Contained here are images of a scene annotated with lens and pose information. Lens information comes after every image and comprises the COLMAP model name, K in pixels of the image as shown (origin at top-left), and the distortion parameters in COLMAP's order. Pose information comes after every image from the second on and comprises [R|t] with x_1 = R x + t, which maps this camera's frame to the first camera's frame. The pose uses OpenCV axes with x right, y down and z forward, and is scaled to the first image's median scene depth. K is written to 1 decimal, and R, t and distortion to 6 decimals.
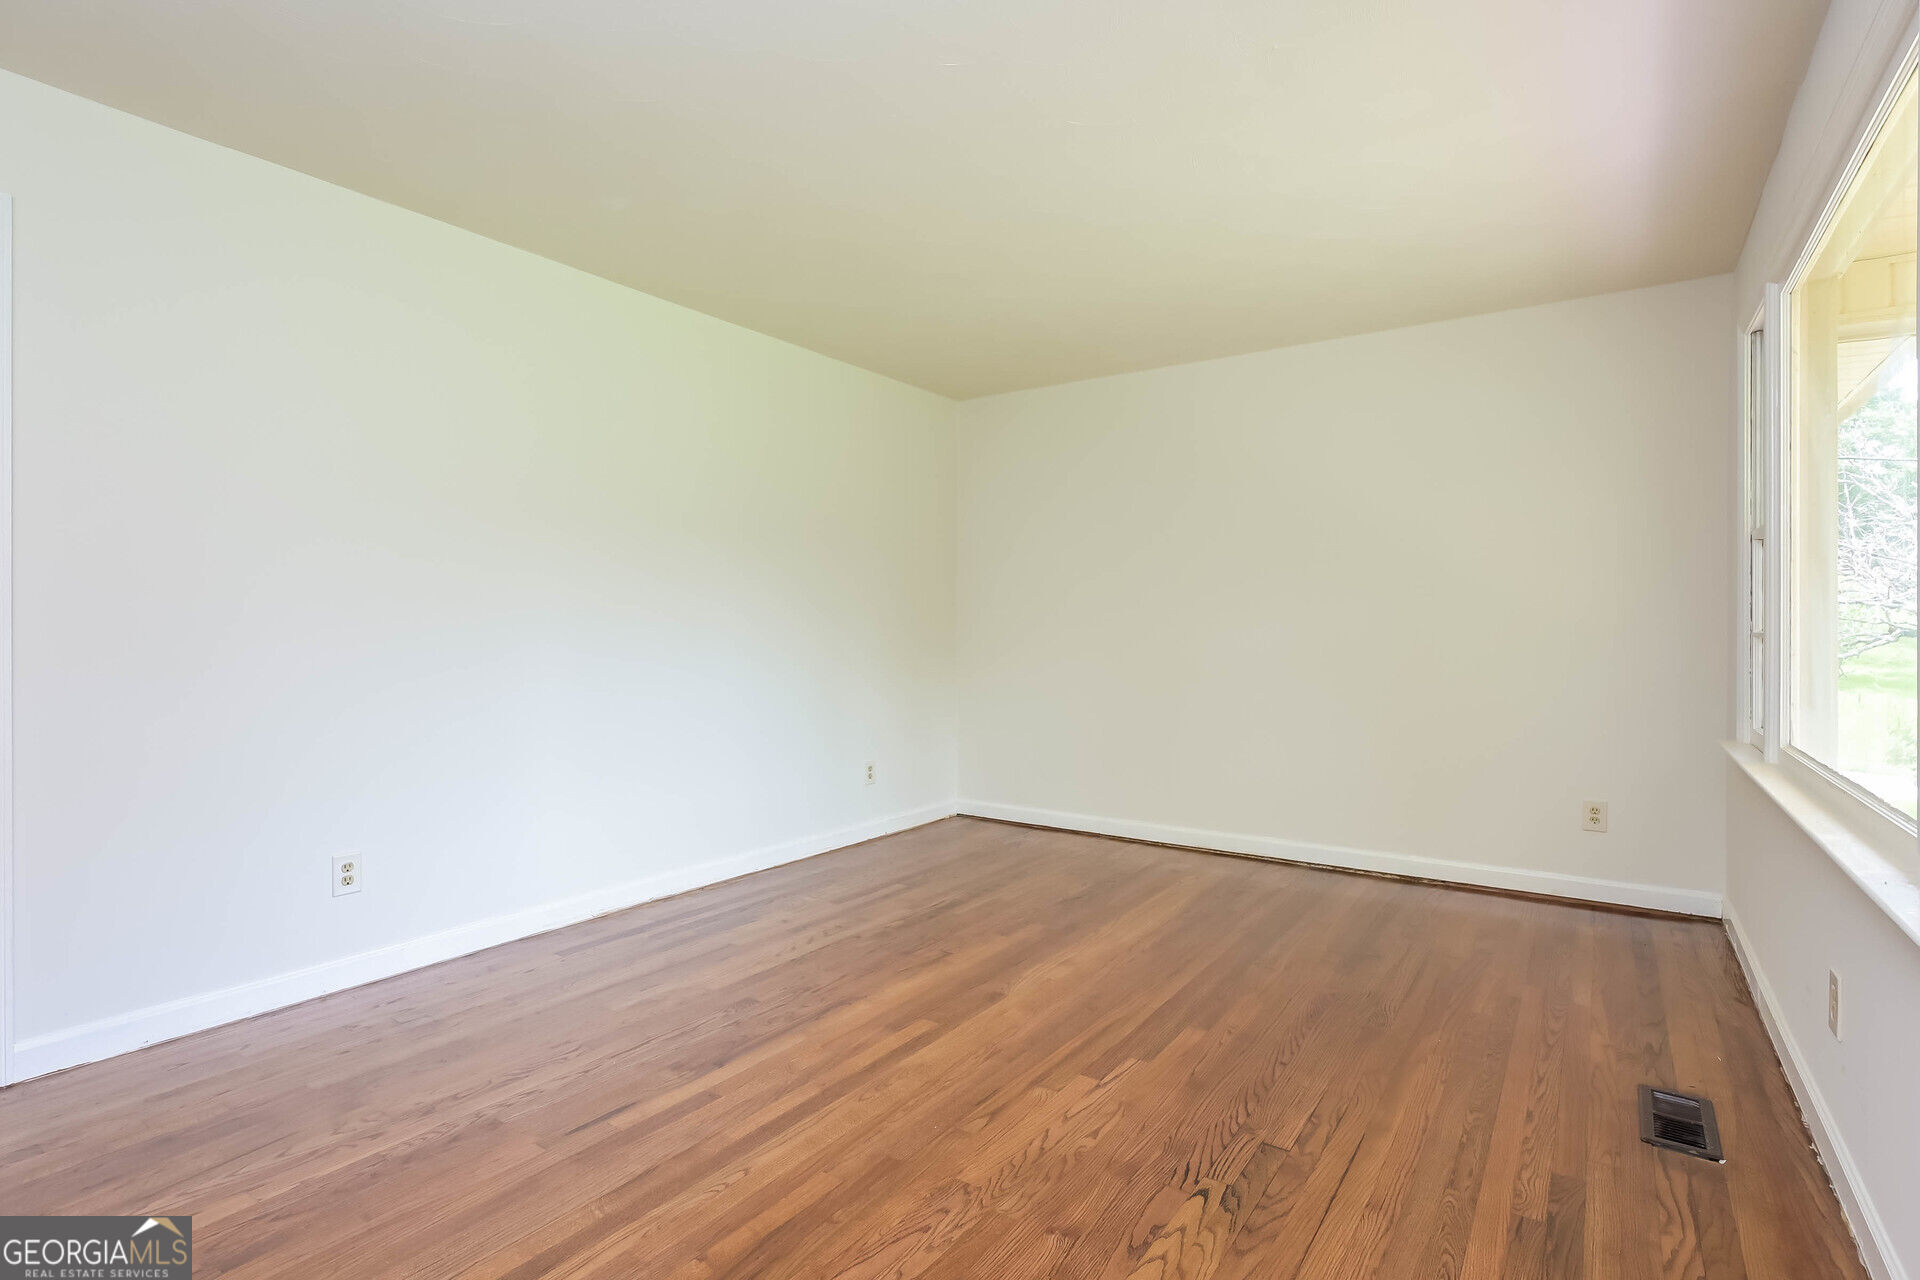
lens RADIAL K [[937.7, 0, 959.4], [0, 937.7, 635.1], [0, 0, 1]] dist [-0.028342, -0.001313]
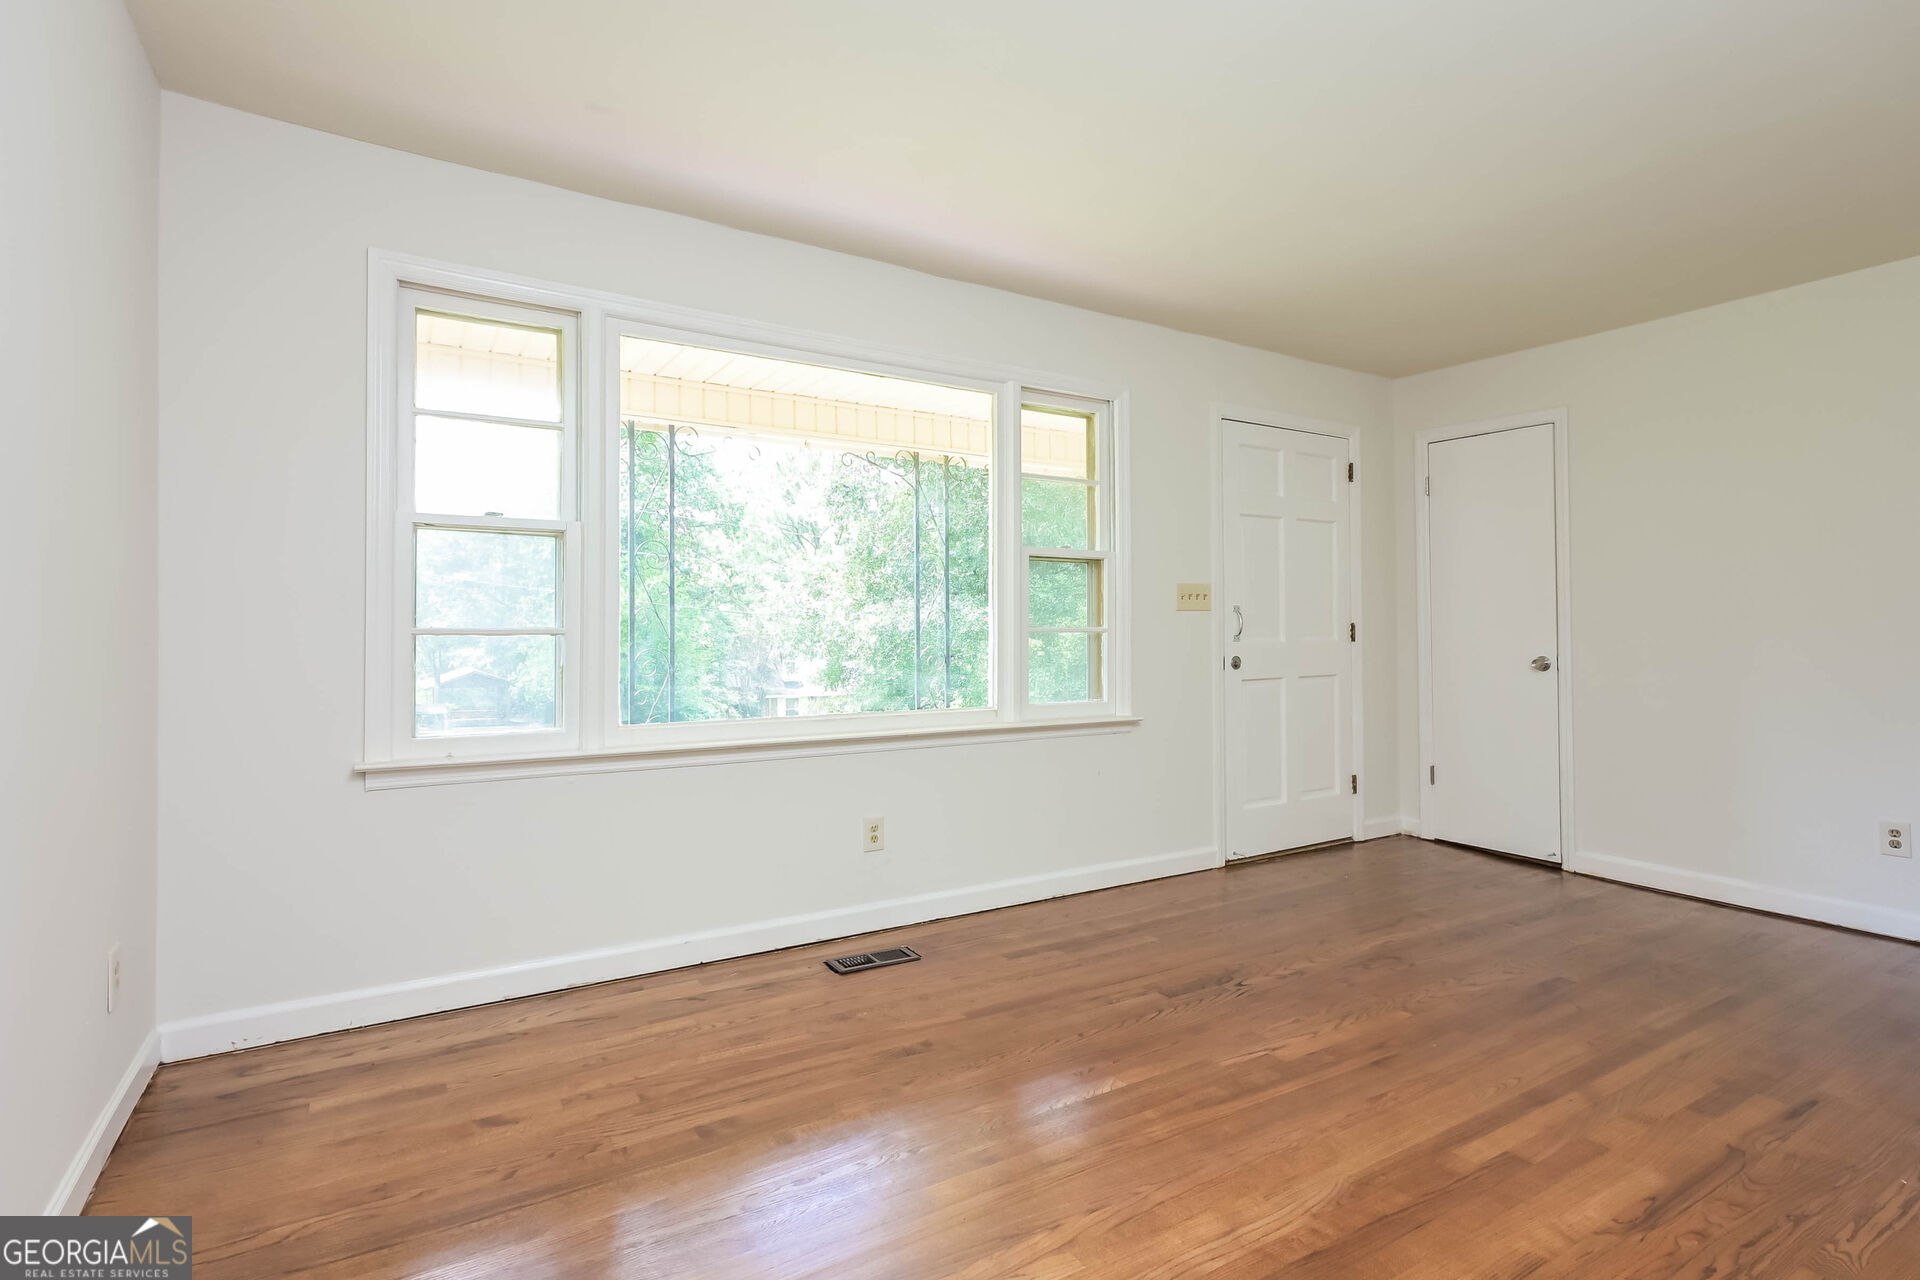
lens RADIAL K [[937.7, 0, 960.1], [0, 937.7, 631.8], [0, 0, 1]] dist [-0.028342, -0.001313]
pose [[-0.911610, 0.004281, 0.411035, 0.037518], [0.006823, 0.999966, 0.004718, -0.005026], [-0.411000, 0.007106, -0.911608, 2.240174]]
